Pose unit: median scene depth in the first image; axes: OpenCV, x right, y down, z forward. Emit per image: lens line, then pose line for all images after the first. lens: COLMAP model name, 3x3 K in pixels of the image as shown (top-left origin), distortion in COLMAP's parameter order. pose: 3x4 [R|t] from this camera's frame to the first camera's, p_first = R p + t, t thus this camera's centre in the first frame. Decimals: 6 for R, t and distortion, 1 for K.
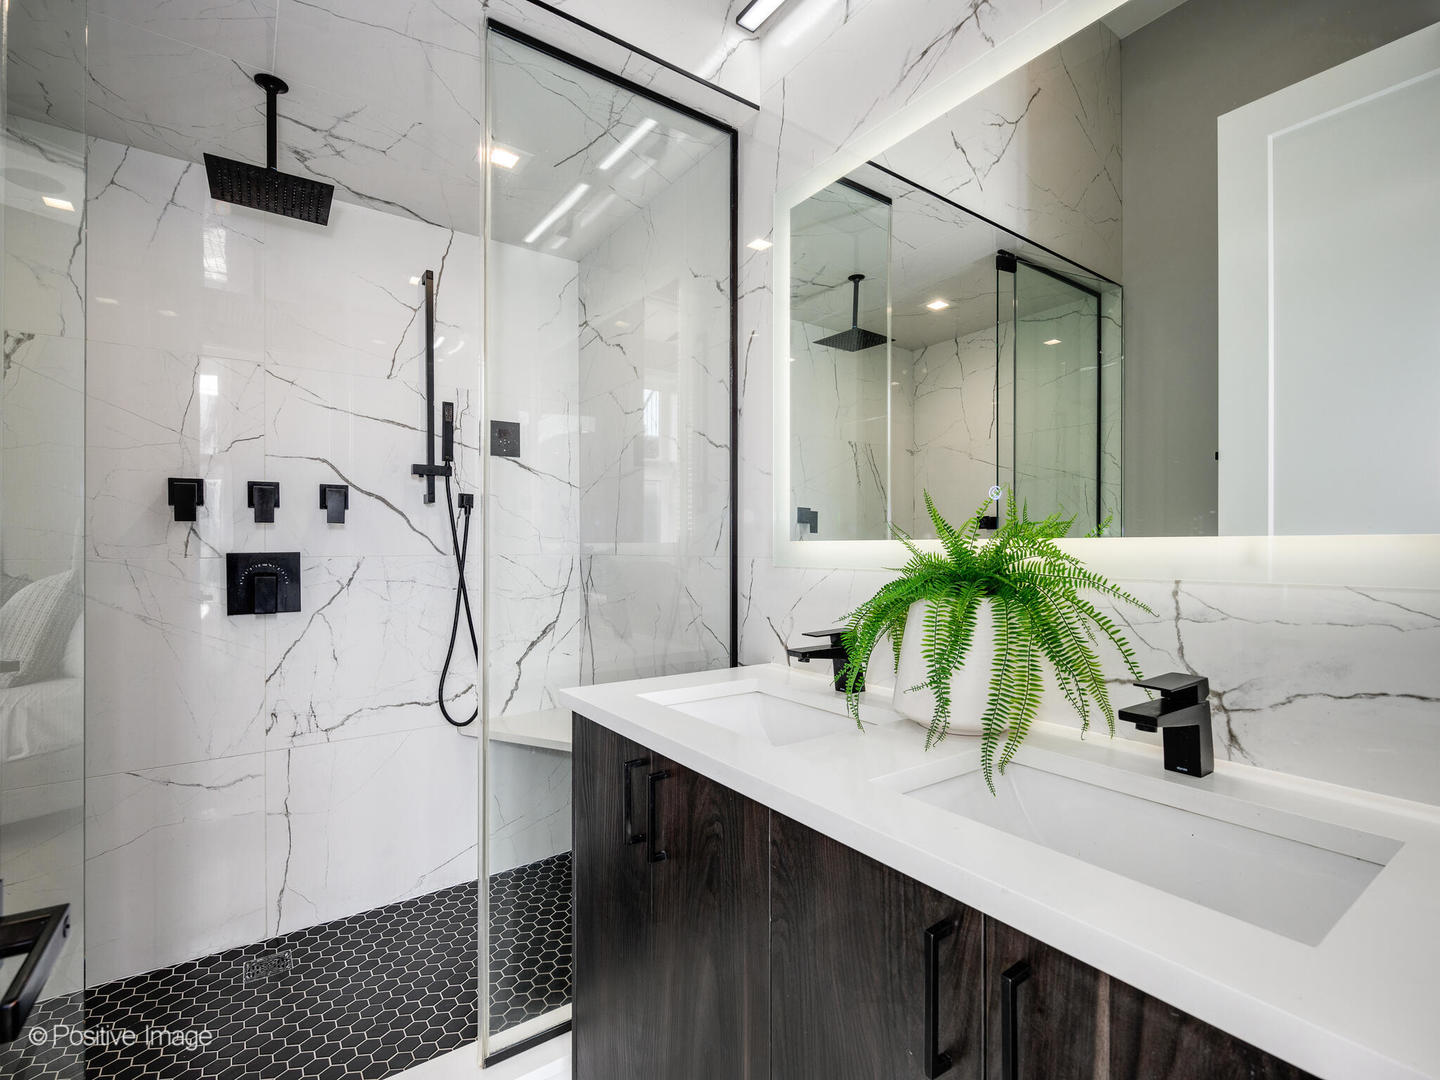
lens RADIAL K [[644.7, 0, 726.1], [0, 644.7, 541.2], [0, 0, 1]] dist [-0.001366, -0.001393]
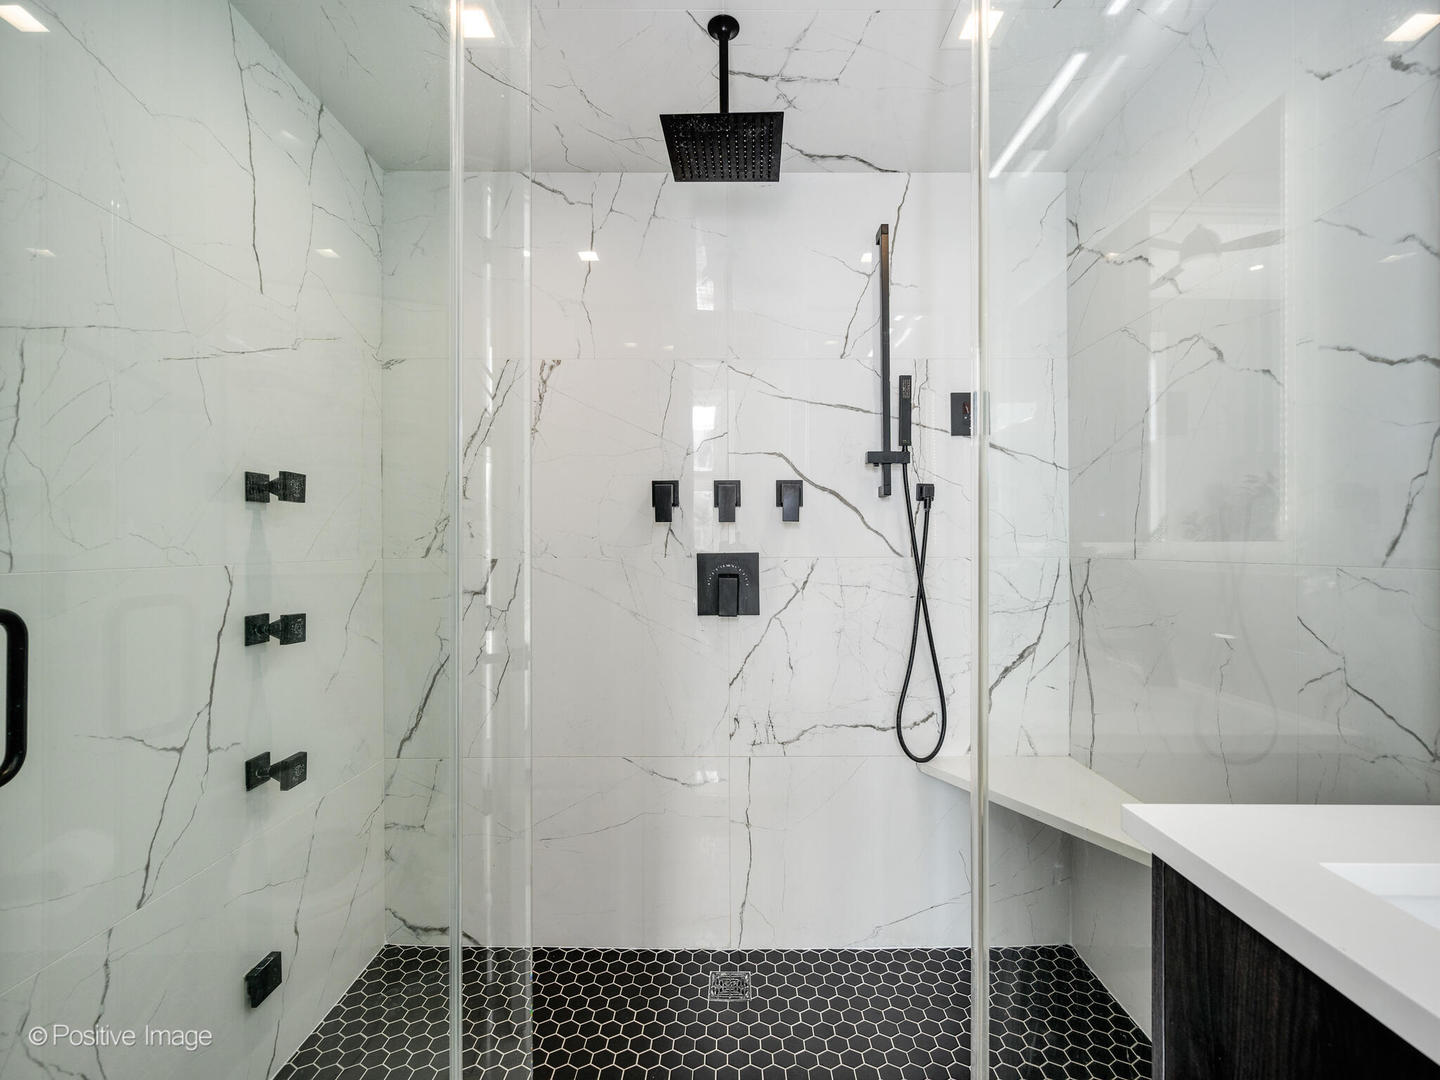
lens RADIAL K [[644.7, 0, 727.7], [0, 644.7, 542.5], [0, 0, 1]] dist [-0.001366, -0.001393]
pose [[0.794298, -0.000623, -0.607528, -0.112490], [0.003516, 0.999987, 0.003572, -0.001406], [0.607518, -0.004974, 0.794291, 0.203623]]
